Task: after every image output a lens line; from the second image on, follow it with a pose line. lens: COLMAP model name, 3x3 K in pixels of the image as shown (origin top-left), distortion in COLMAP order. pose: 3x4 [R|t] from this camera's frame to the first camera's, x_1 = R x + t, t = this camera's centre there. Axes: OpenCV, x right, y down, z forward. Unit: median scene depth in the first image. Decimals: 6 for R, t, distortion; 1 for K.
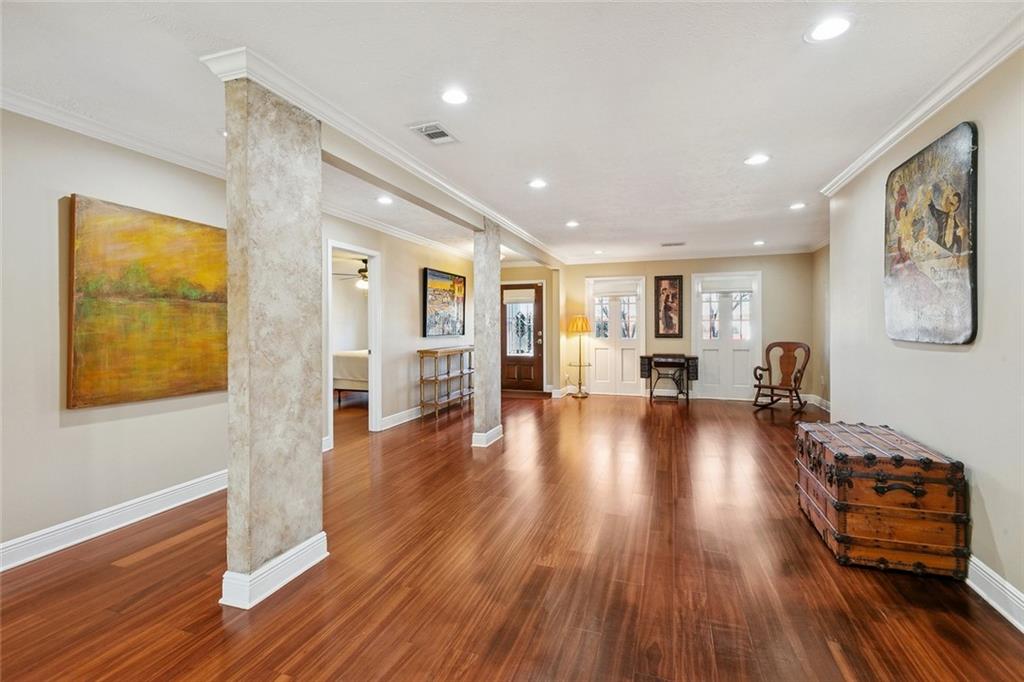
lens RADIAL K [[469.5, 0, 507.4], [0, 469.5, 328.4], [0, 0, 1]] dist [0.001576, 0.000067]
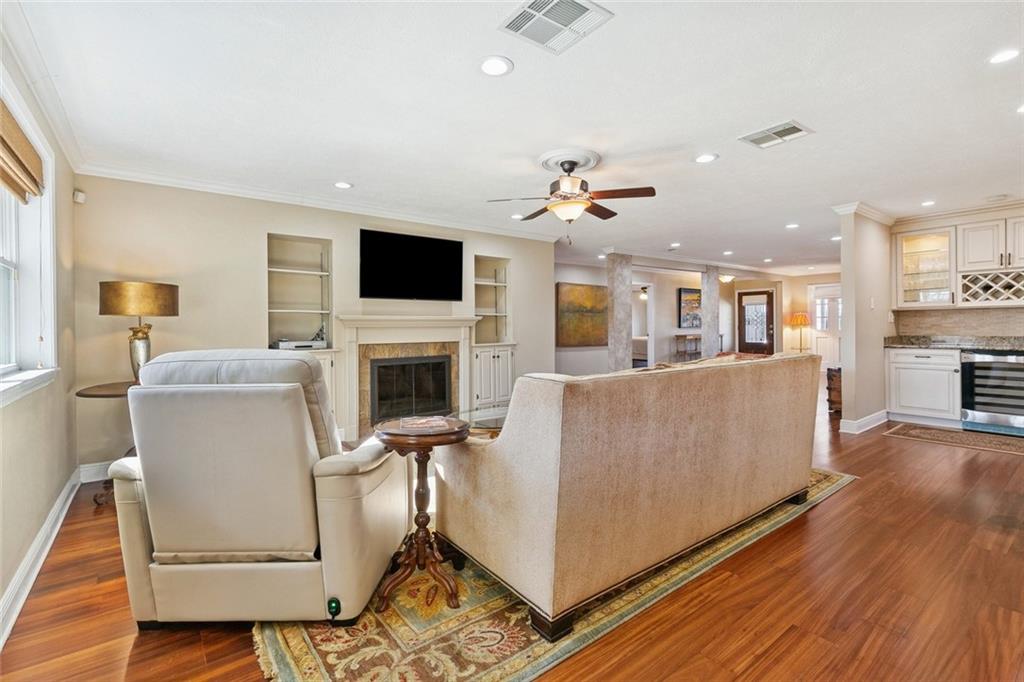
lens RADIAL K [[469.5, 0, 507.4], [0, 469.5, 328.4], [0, 0, 1]] dist [0.001576, 0.000067]
pose [[0.836991, -0.000792, -0.547216, 0.239206], [0.003482, 0.999986, 0.003880, 0.011119], [0.547206, -0.005153, 0.836982, -0.798956]]
